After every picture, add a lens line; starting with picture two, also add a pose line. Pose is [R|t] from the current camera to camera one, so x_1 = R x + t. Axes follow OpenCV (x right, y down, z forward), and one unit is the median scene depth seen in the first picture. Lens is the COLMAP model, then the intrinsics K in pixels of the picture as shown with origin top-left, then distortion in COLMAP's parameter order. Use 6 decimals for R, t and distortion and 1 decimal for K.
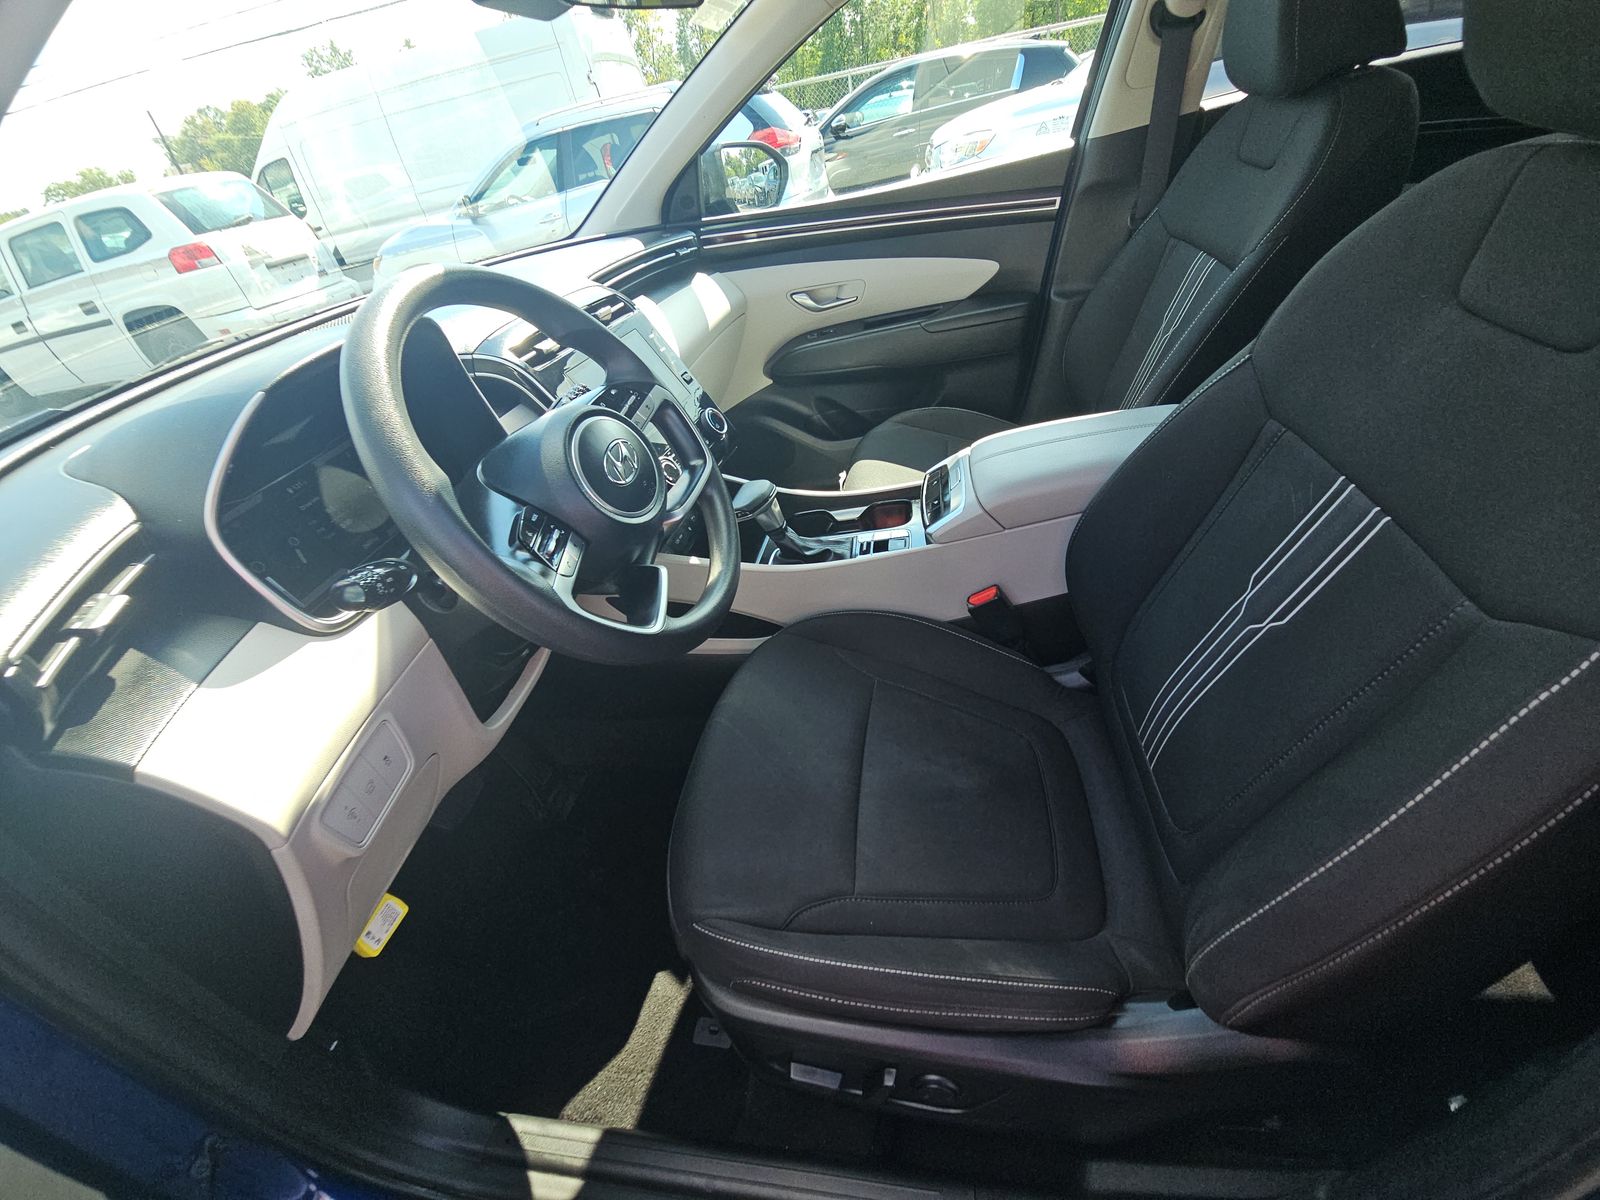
lens RADIAL K [[655.9, 0, 794.1], [0, 655.9, 604.3], [0, 0, 1]] dist [0.001141, -0.002695]
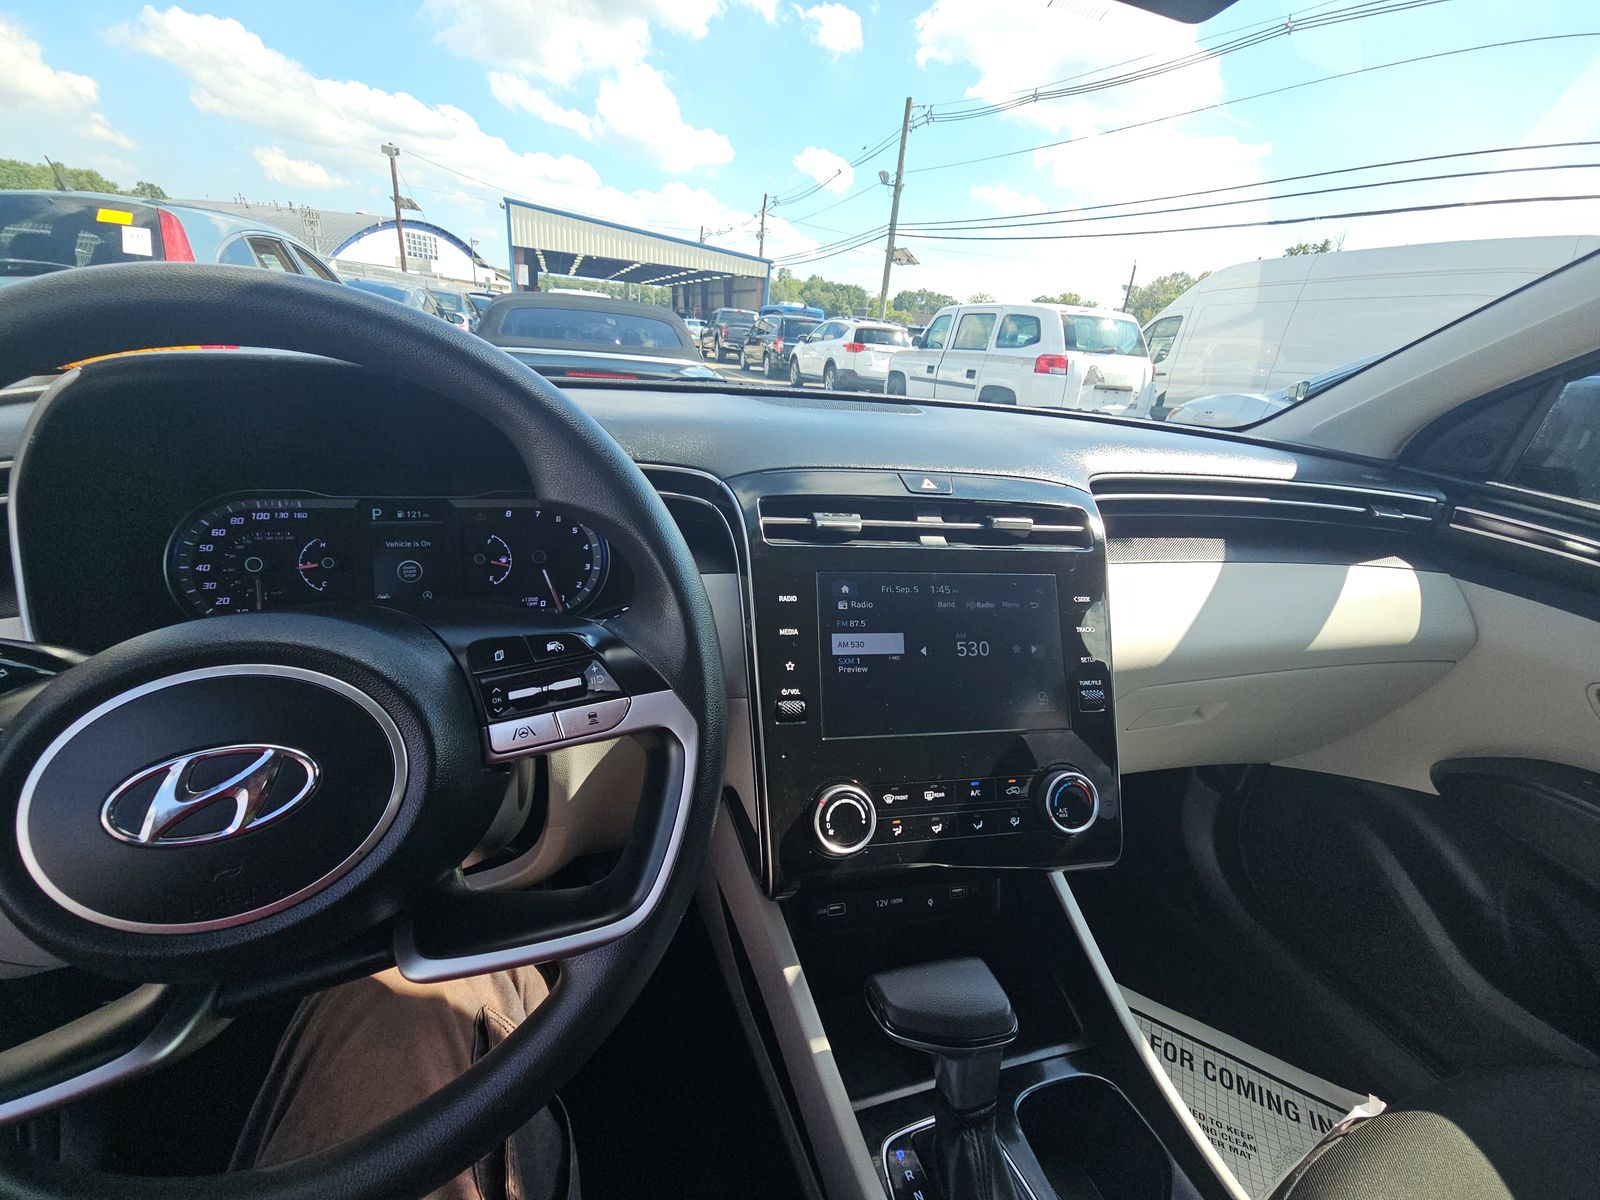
lens RADIAL K [[655.9, 0, 793.9], [0, 655.9, 598.6], [0, 0, 1]] dist [0.001141, -0.002695]
pose [[0.442077, 0.510828, -0.737308, 0.050131], [-0.650249, 0.748714, 0.128853, -0.245319], [0.617855, 0.422471, 0.663155, 0.382211]]
